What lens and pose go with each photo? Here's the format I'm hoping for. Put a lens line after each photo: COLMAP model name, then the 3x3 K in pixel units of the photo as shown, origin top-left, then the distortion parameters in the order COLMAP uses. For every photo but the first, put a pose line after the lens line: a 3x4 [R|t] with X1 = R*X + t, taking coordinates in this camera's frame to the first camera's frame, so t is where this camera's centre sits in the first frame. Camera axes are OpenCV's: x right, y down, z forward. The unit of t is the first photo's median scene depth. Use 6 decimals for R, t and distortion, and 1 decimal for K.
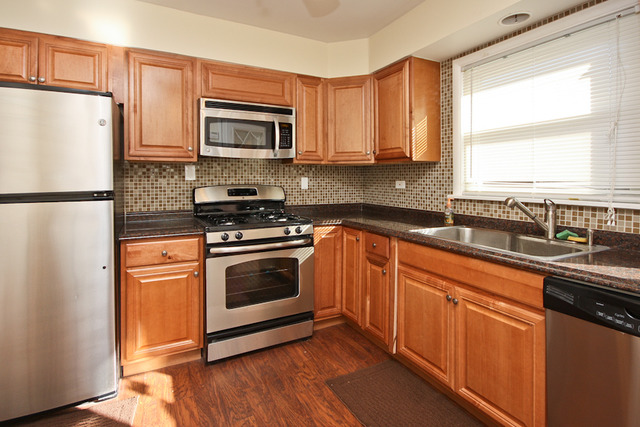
lens RADIAL K [[337.2, 0, 320.1], [0, 337.2, 178.6], [0, 0, 1]] dist [-0.002422, -0.001001]
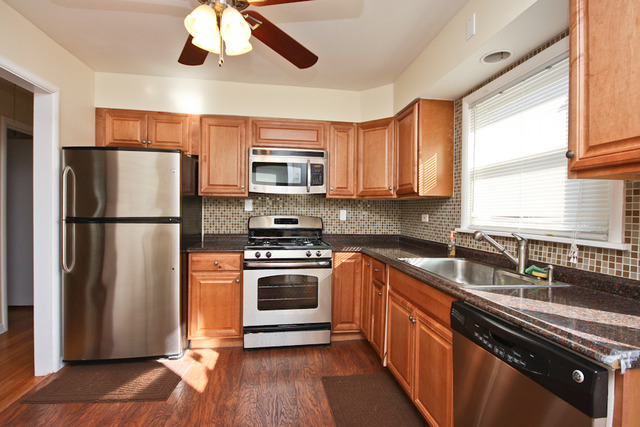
lens RADIAL K [[325.6, 0, 320.0], [0, 325.6, 213.5], [0, 0, 1]] dist [-0.000371, 0.000336]
pose [[0.939849, 0.016718, -0.341181, 0.348594], [-0.014961, 0.999858, 0.007782, 0.000653], [0.341263, -0.002209, 0.939965, -0.093438]]
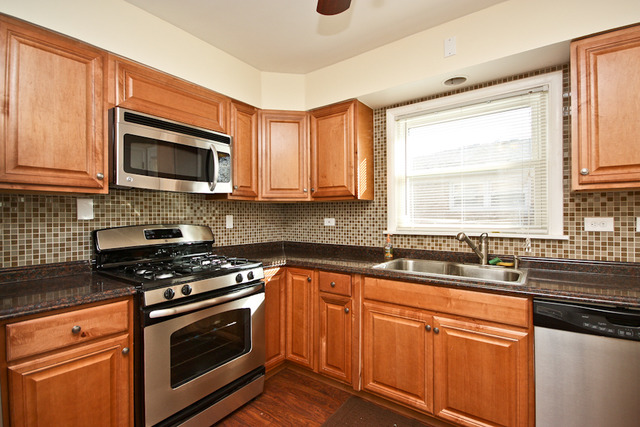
lens RADIAL K [[308.4, 0, 320.0], [0, 308.4, 213.5], [0, 0, 1]] dist [-0.001822, -0.001281]
pose [[0.890196, 0.000504, 0.455577, -0.278440], [0.003085, 0.999970, -0.007133, -0.002318], [-0.455567, 0.007755, 0.890168, 0.212448]]
